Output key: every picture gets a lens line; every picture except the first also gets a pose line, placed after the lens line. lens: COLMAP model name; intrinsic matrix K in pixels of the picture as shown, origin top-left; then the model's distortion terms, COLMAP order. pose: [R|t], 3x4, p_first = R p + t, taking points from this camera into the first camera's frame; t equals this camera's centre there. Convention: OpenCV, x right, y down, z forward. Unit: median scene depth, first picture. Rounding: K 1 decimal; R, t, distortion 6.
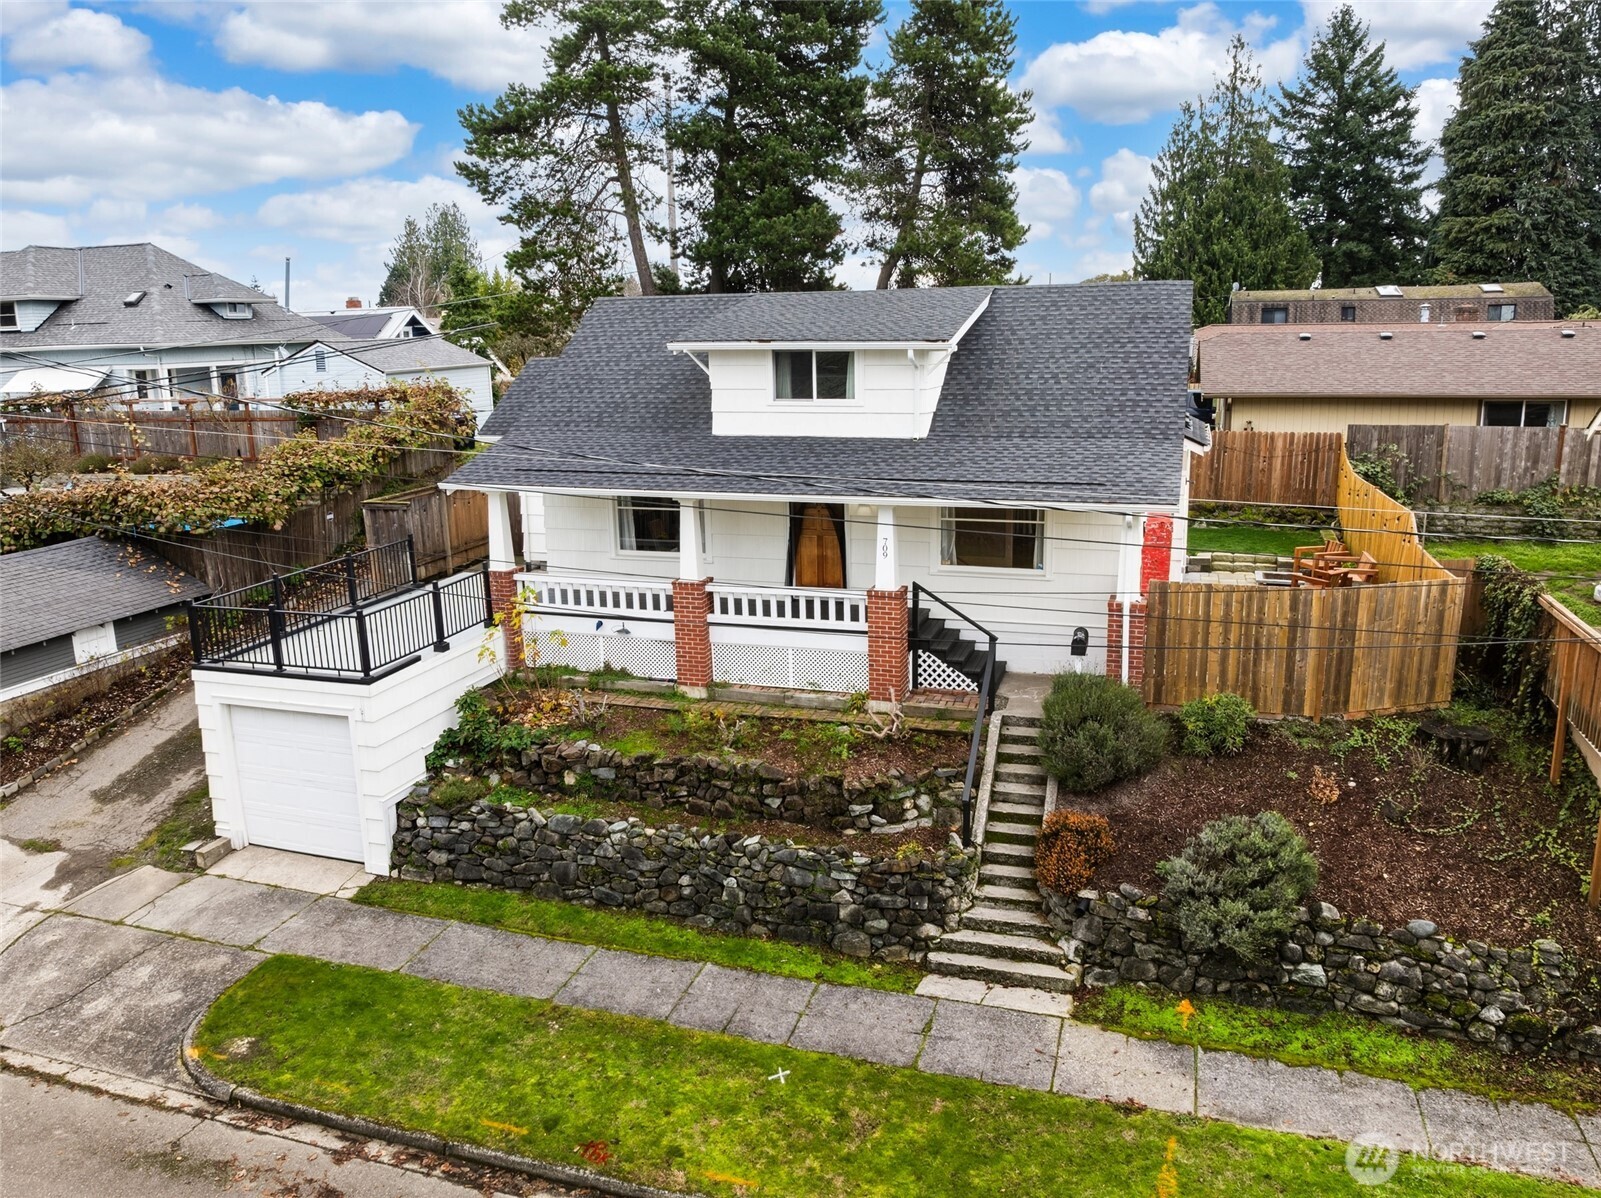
lens RADIAL K [[1173.9, 0, 800.5], [0, 1173.9, 599.0], [0, 0, 1]] dist [-0.037248, 0.005004]
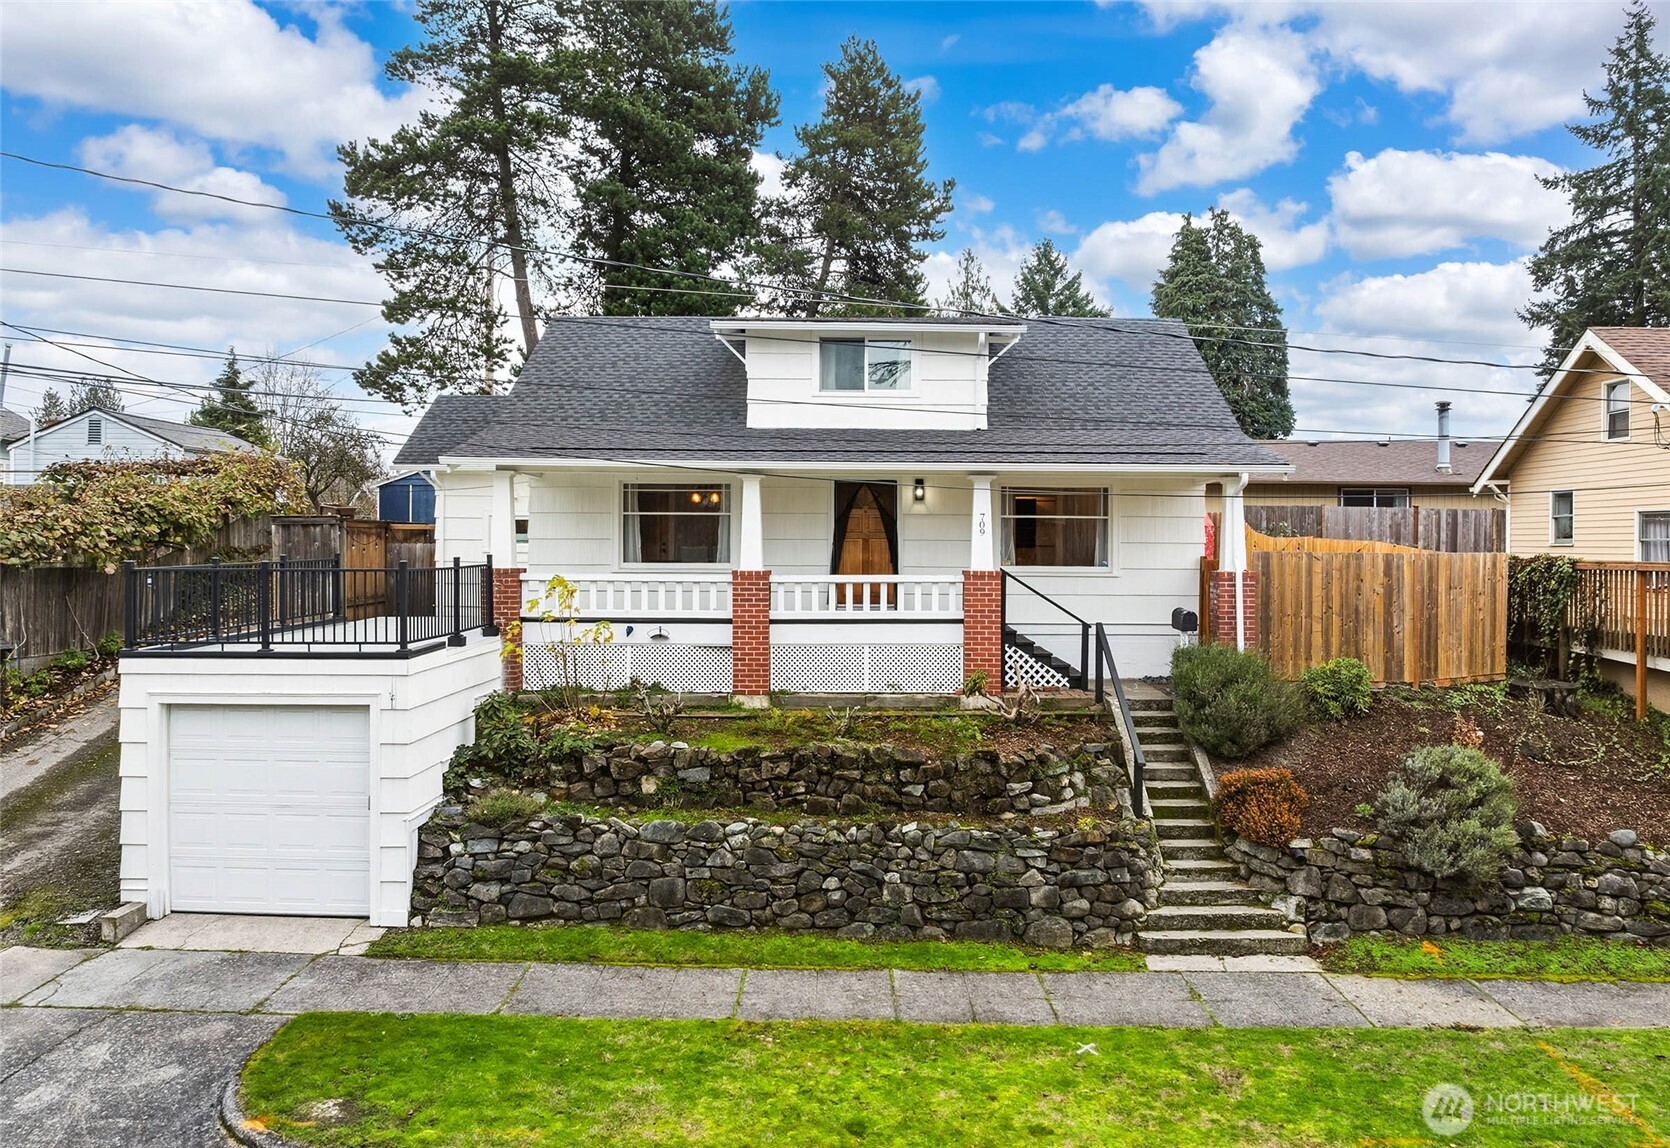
lens RADIAL K [[1202.5, 0, 849.6], [0, 1202.5, 560.4], [0, 0, 1]] dist [-0.035526, 0.005709]
pose [[0.952522, 0.021521, 0.303709, -0.344031], [0.045869, 0.975971, -0.213018, 0.198350], [-0.300996, 0.216835, 0.928646, 0.169913]]
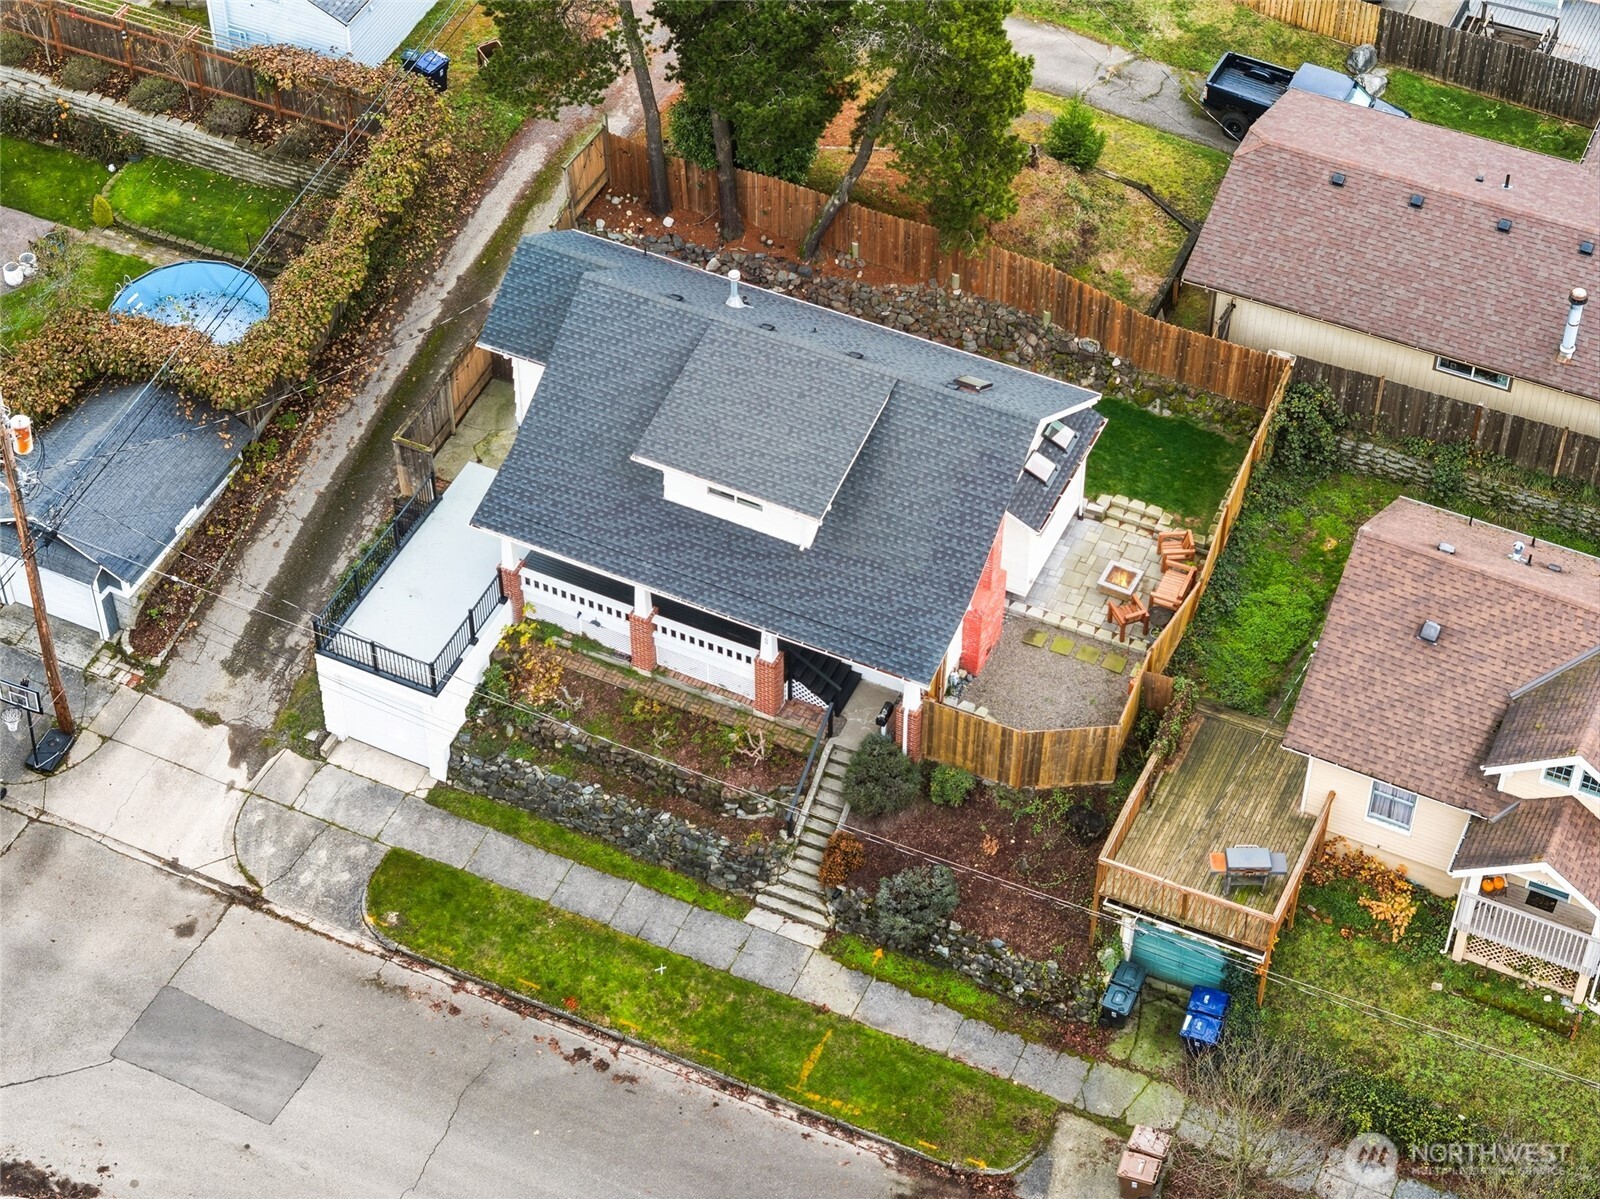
lens RADIAL K [[3208.1, 0, 800.0], [0, 3208.1, 599.5], [0, 0, 1]] dist [-0.060829, -0.131971]
pose [[0.991259, 0.109773, -0.073185, 0.449797], [-0.051125, 0.830978, 0.553952, -2.594859], [0.121624, -0.545368, 0.829326, -2.610189]]
